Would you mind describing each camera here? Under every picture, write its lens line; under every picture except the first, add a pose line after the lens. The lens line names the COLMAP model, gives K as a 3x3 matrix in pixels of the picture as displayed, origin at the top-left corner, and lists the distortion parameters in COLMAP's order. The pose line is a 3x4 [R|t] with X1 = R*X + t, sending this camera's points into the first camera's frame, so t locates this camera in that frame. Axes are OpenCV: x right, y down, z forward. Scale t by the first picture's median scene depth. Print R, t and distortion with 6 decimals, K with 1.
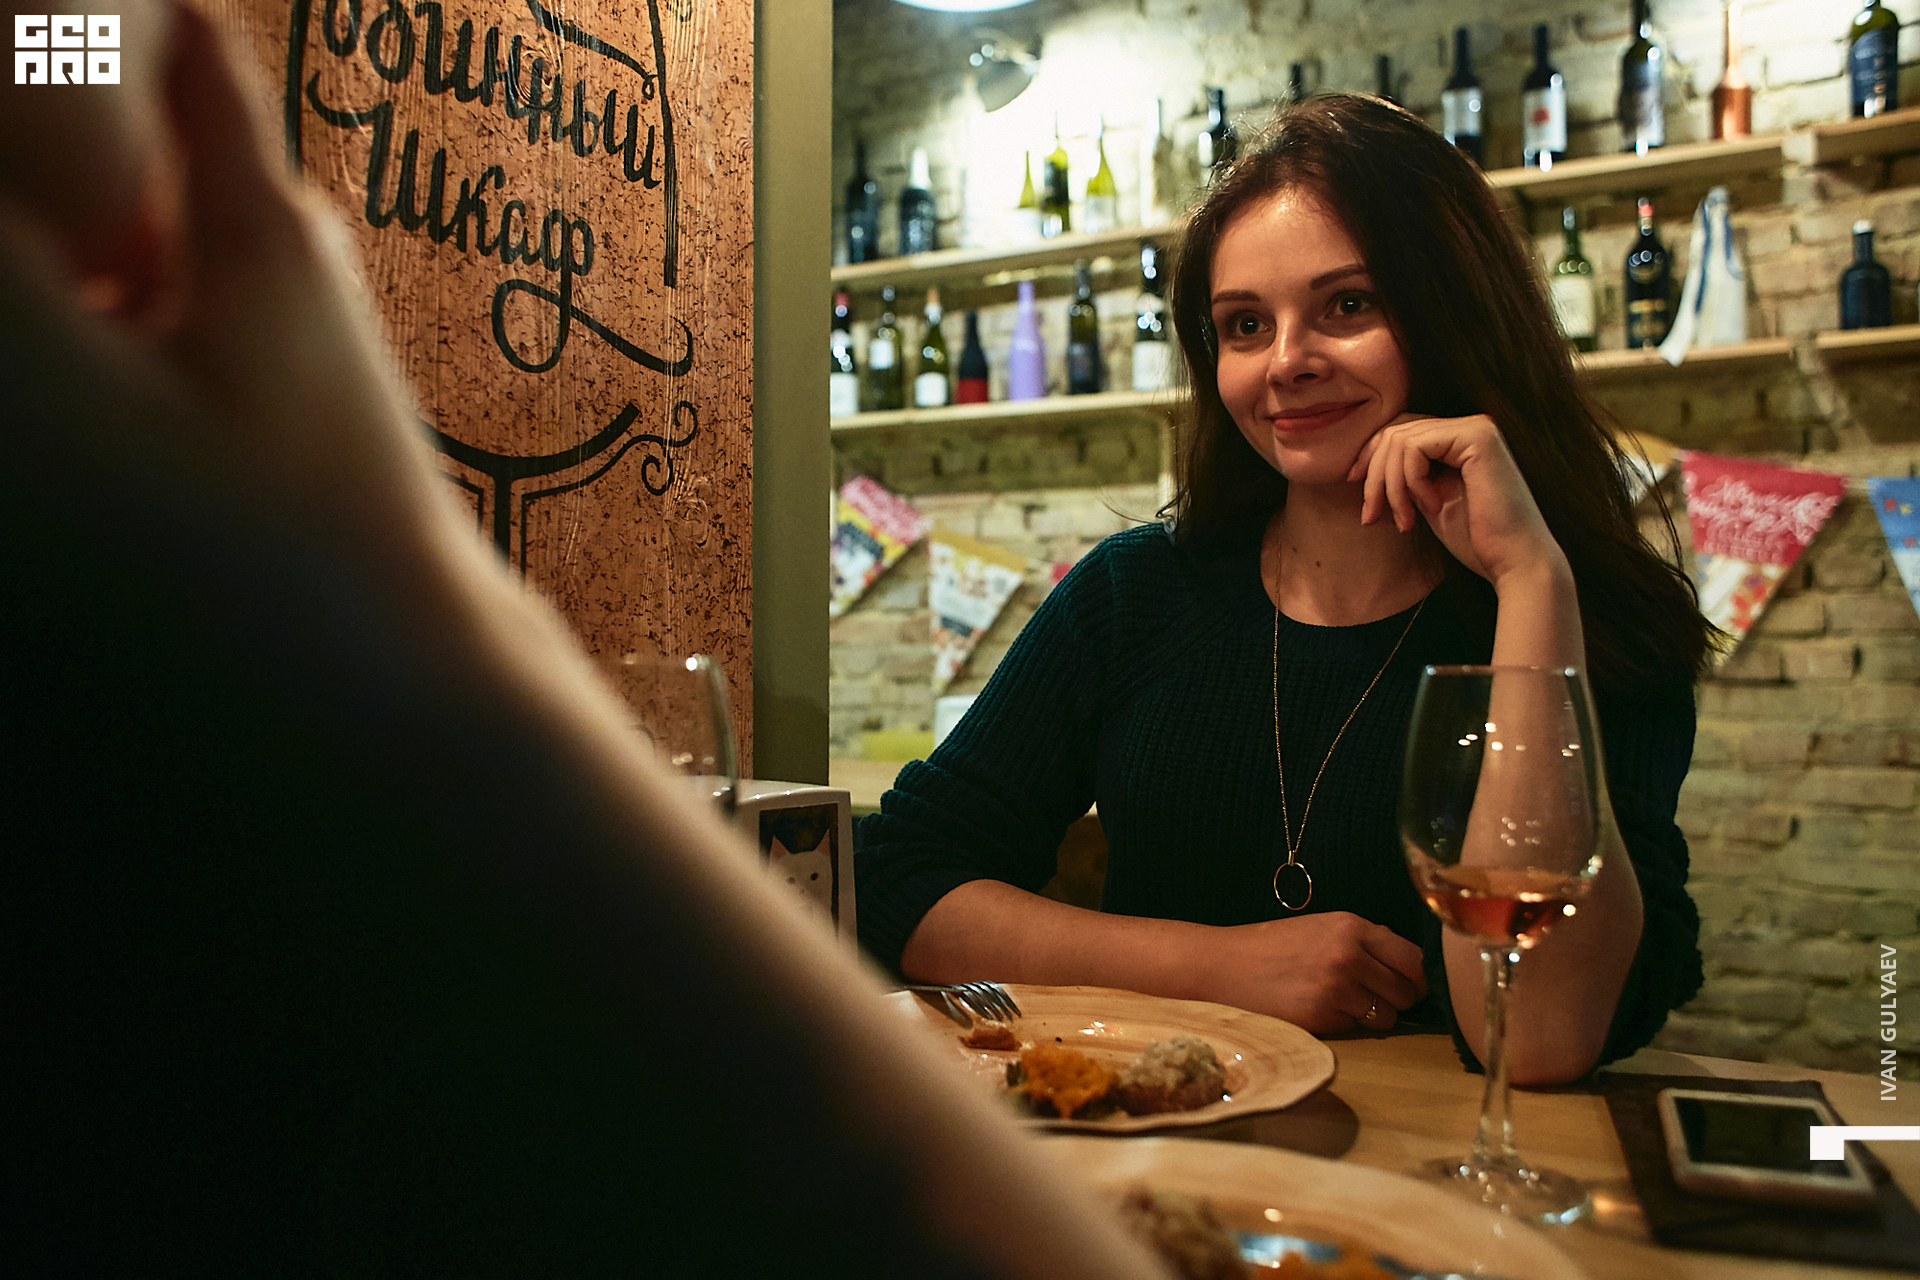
lens RADIAL K [[1407.7, 0, 960.0], [0, 1407.7, 640.0], [0, 0, 1]] dist [-0.072913, 0.080118]
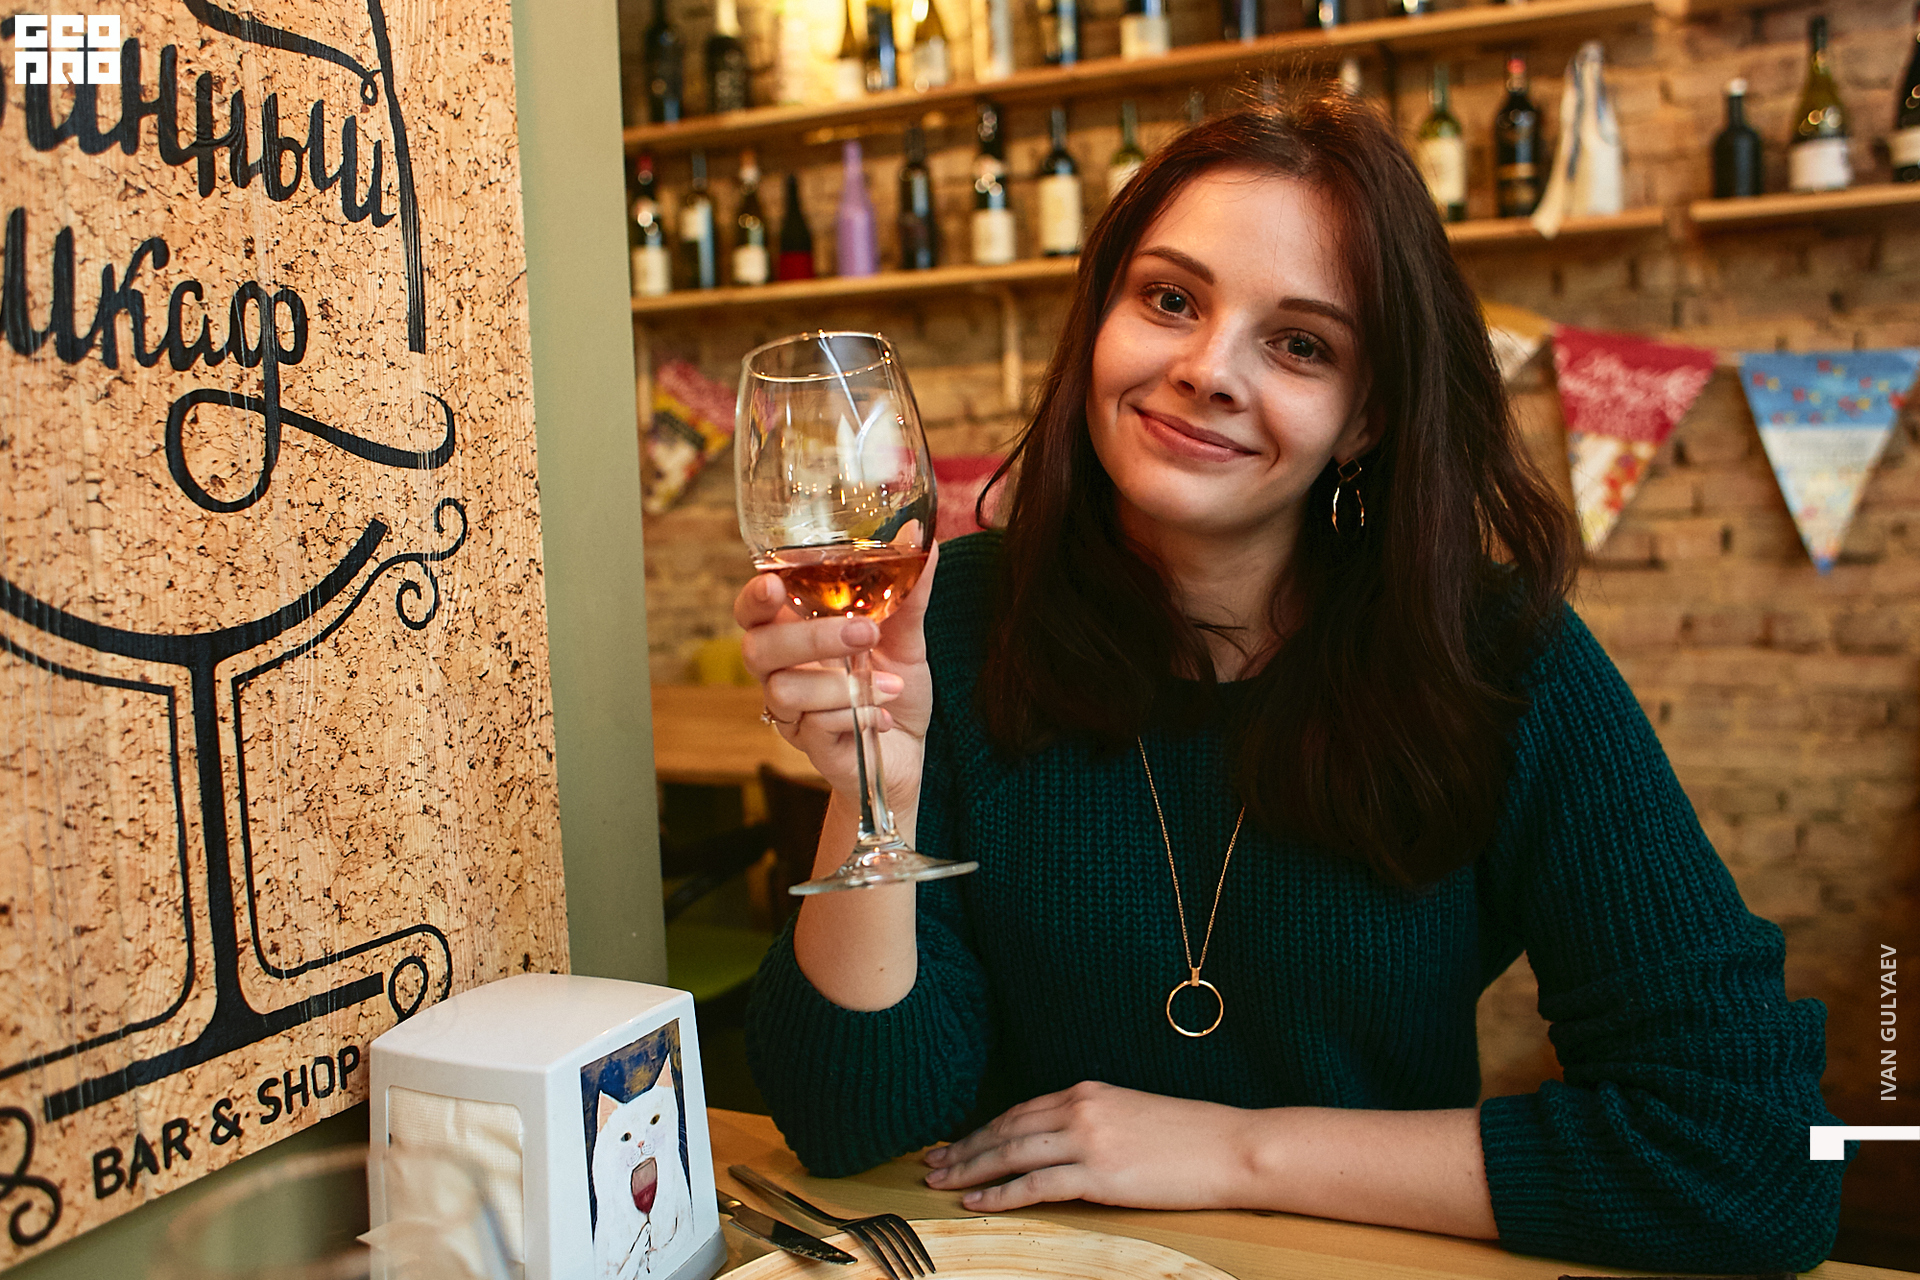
lens RADIAL K [[1499.5, 0, 960.0], [0, 1499.5, 640.0], [0, 0, 1]] dist [-0.107988, 0.122186]
pose [[0.993051, -0.049366, 0.106834, -0.006766], [0.039714, 0.995089, 0.090668, -0.152799], [-0.110785, -0.085795, 0.990134, 0.148821]]
